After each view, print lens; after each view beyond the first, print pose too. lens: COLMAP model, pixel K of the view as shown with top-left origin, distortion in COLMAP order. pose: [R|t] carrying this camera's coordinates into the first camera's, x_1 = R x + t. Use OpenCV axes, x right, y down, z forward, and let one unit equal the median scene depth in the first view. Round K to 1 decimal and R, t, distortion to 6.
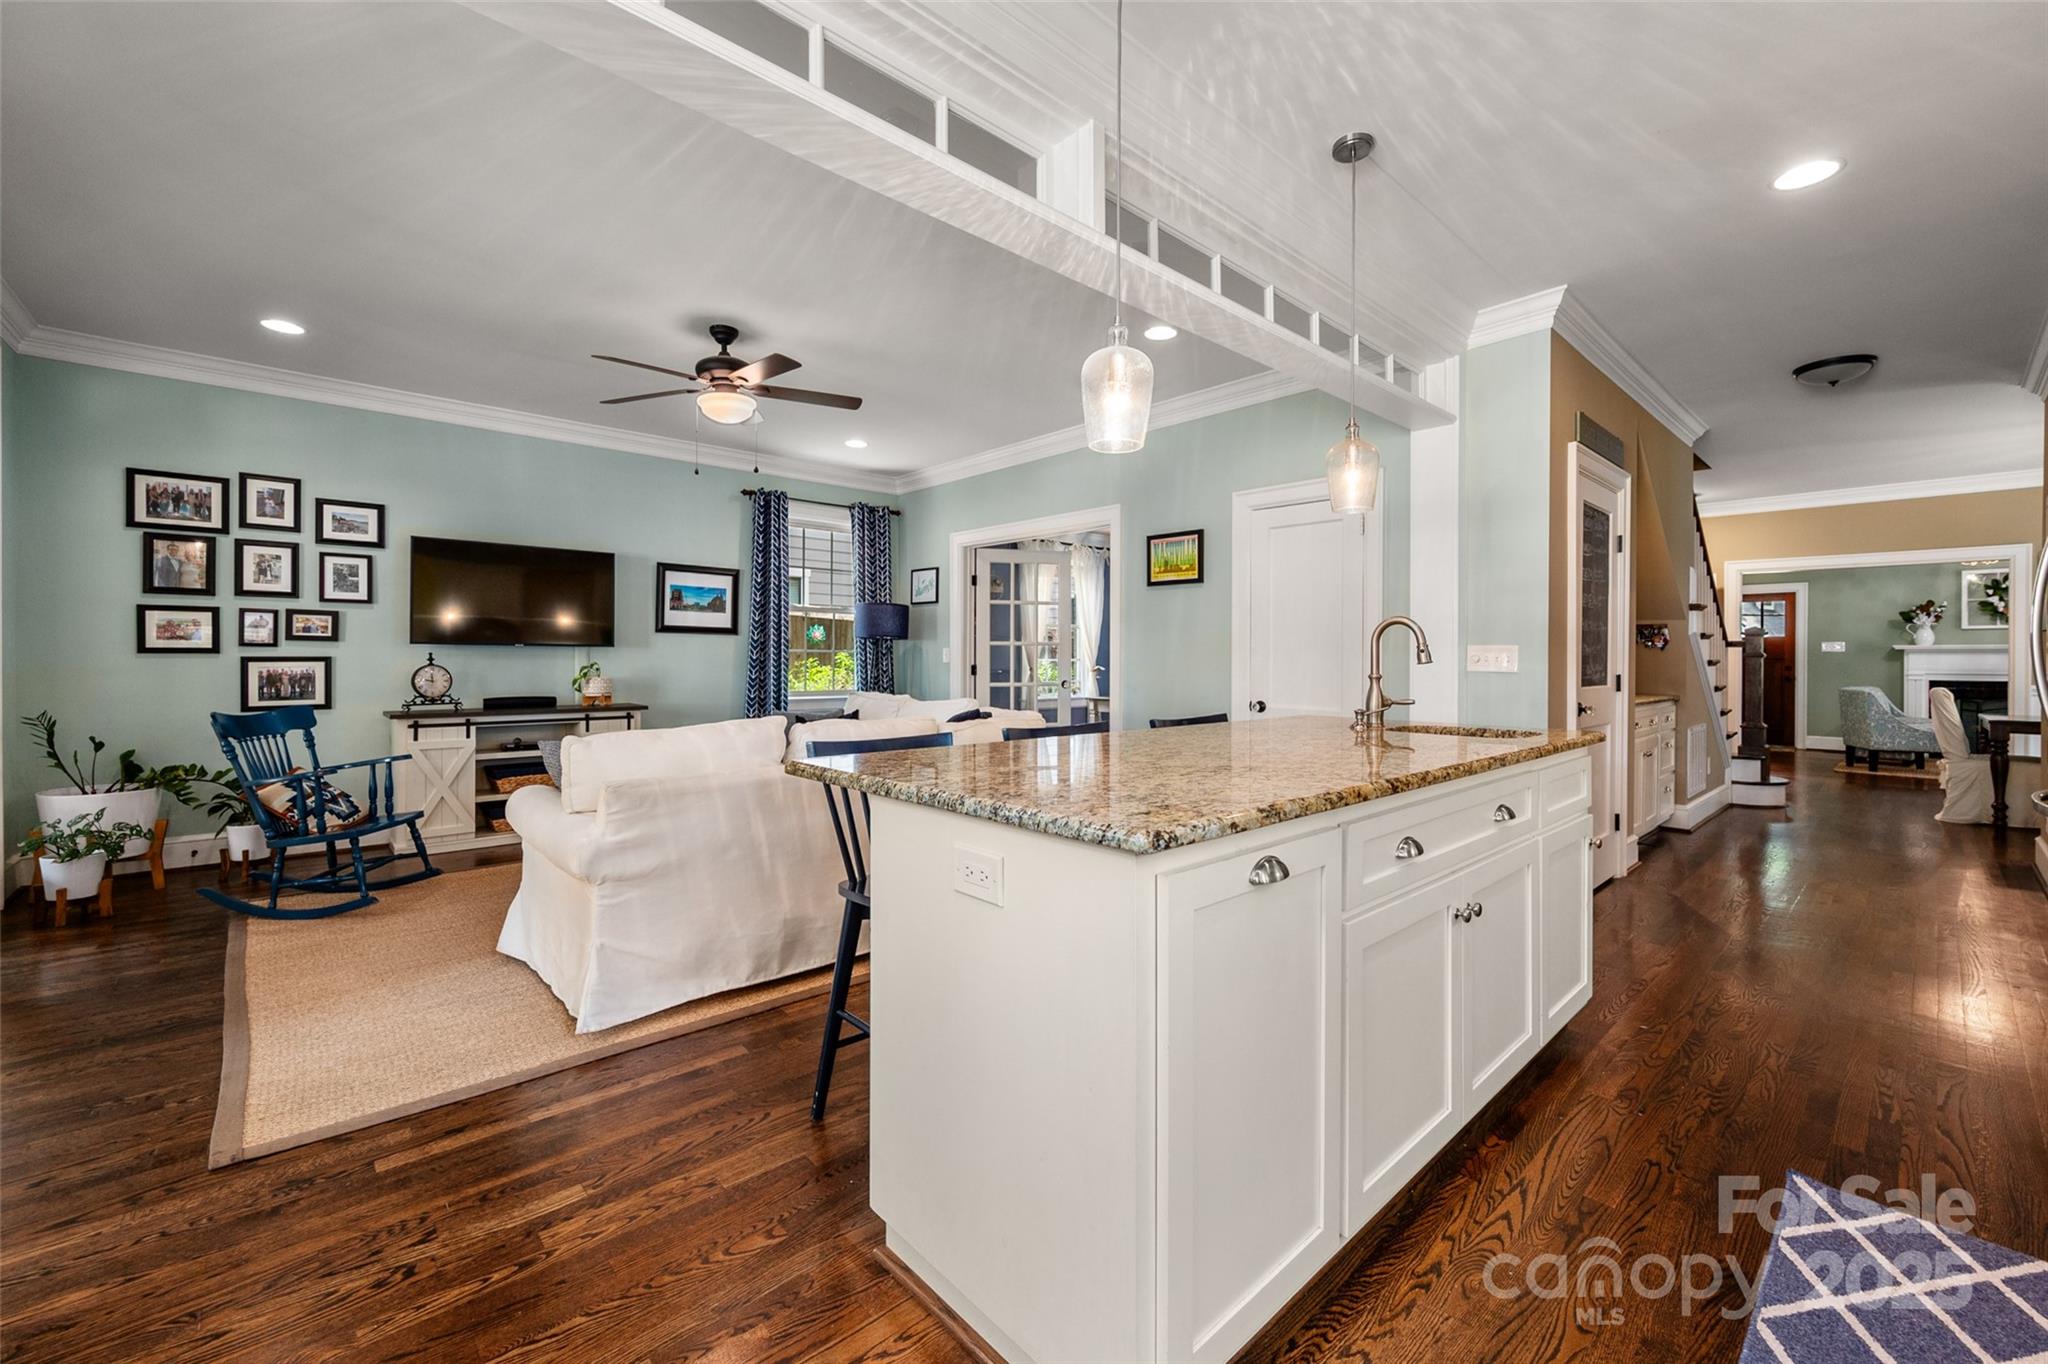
lens RADIAL K [[827.5, 0, 1036.7], [0, 827.5, 658.3], [0, 0, 1]] dist [-0.000154, -0.000141]
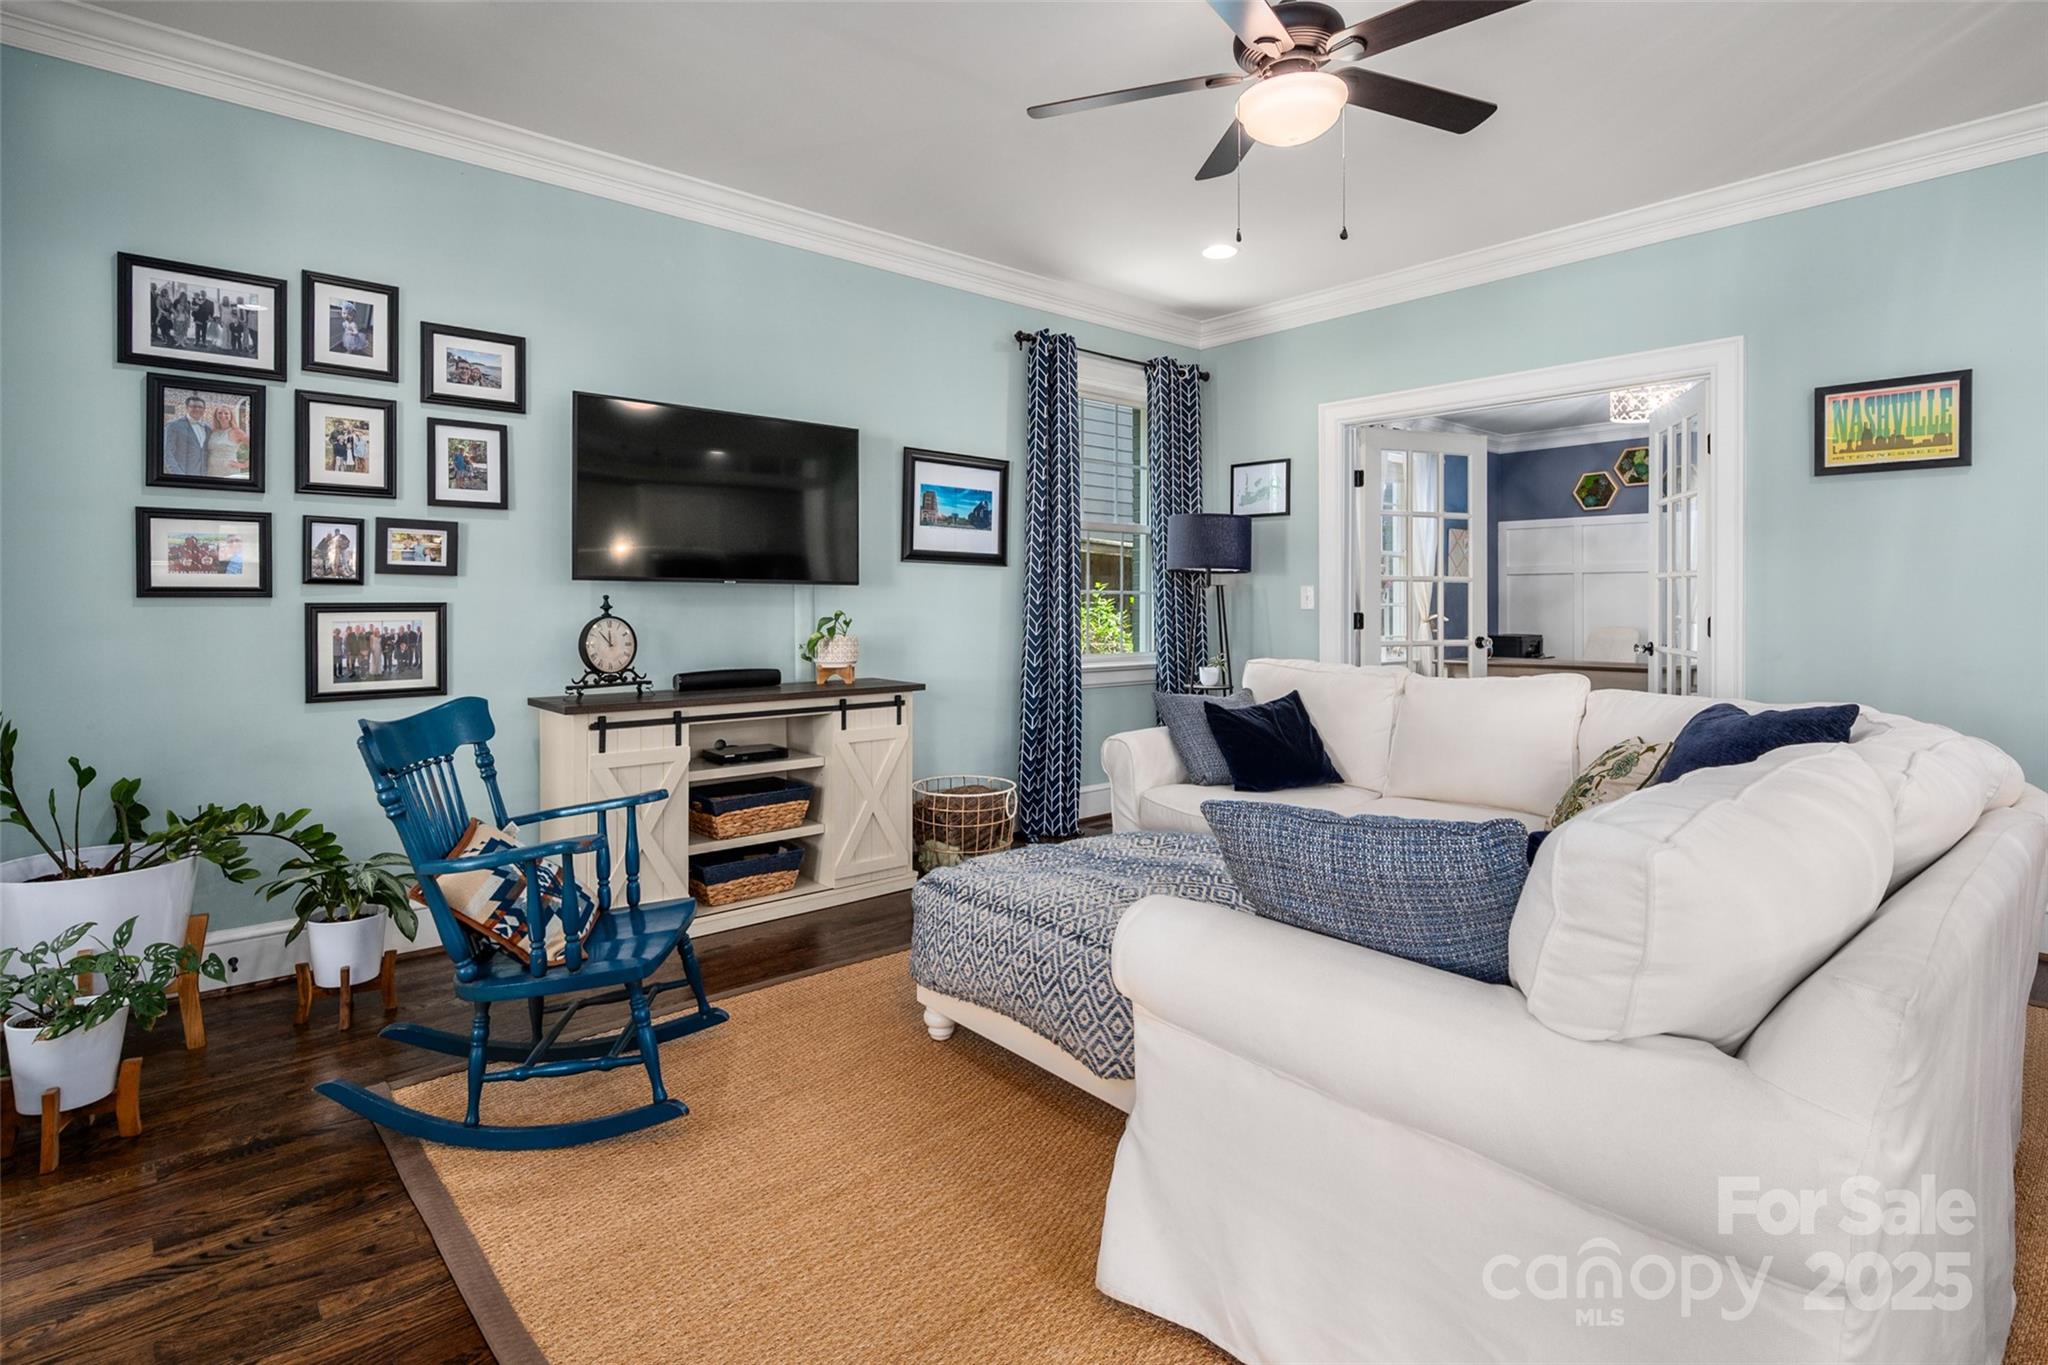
lens RADIAL K [[1019.5, 0, 1026.0], [0, 1019.5, 603.3], [0, 0, 1]] dist [0.001245, -0.001012]
pose [[0.999765, -0.003091, -0.021472, -0.444495], [0.003116, 0.999994, 0.001158, -0.001118], [0.021468, -0.001224, 0.999769, 0.312612]]
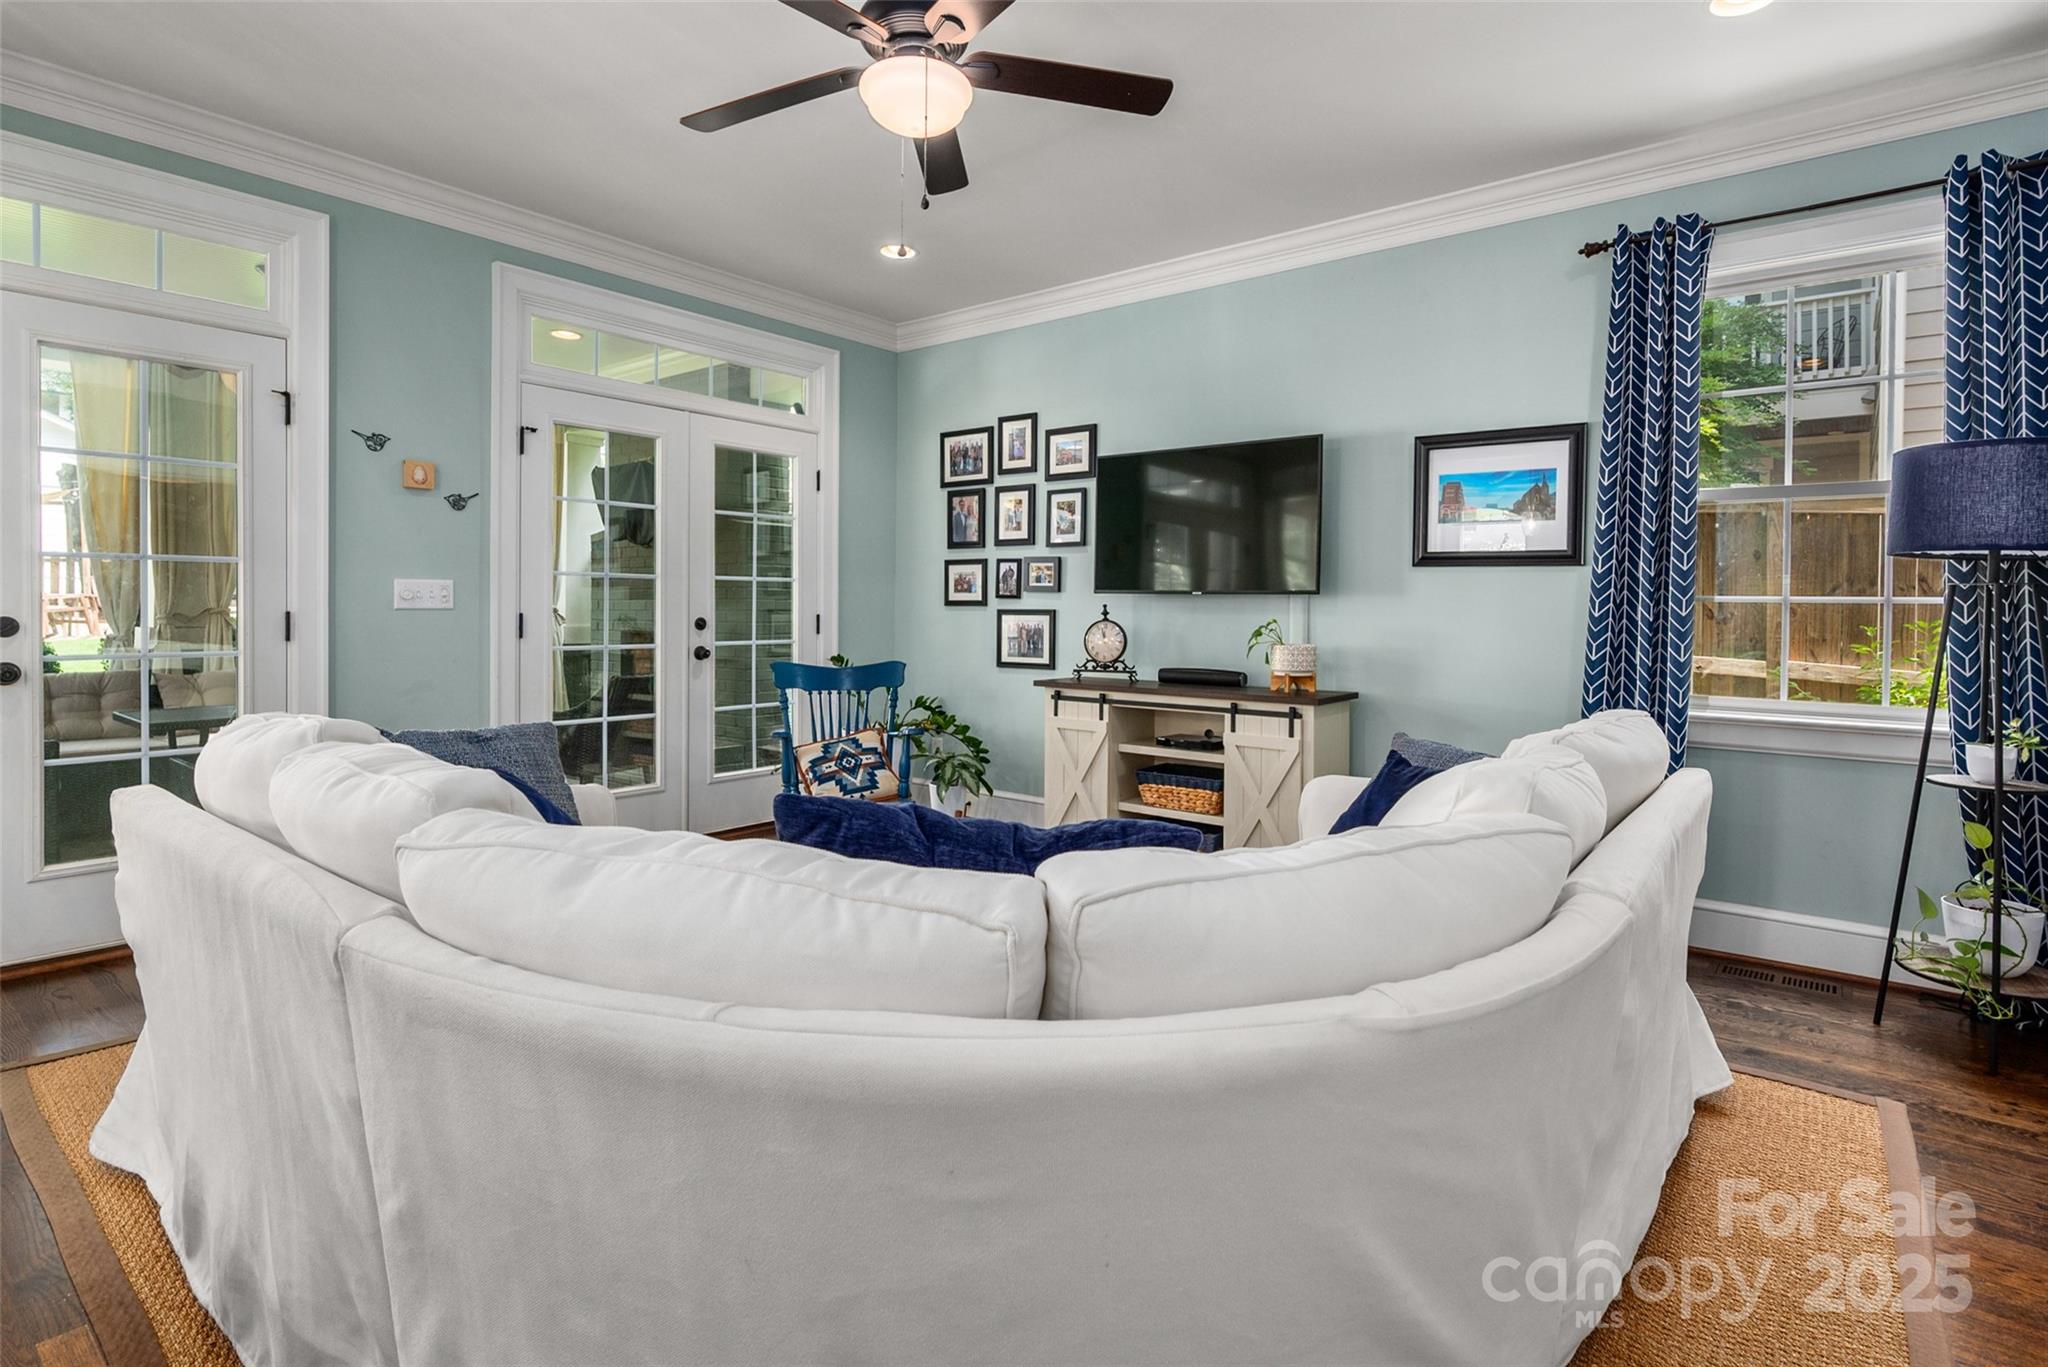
lens RADIAL K [[1027.4, 0, 1025.9], [0, 1027.4, 621.1], [0, 0, 1]] dist [0.000633, 0.000042]
pose [[0.147154, 0.010279, -0.989060, 0.215820], [-0.009061, 0.999918, 0.009044, 0.000775], [0.989072, 0.007631, 0.147235, 0.818601]]
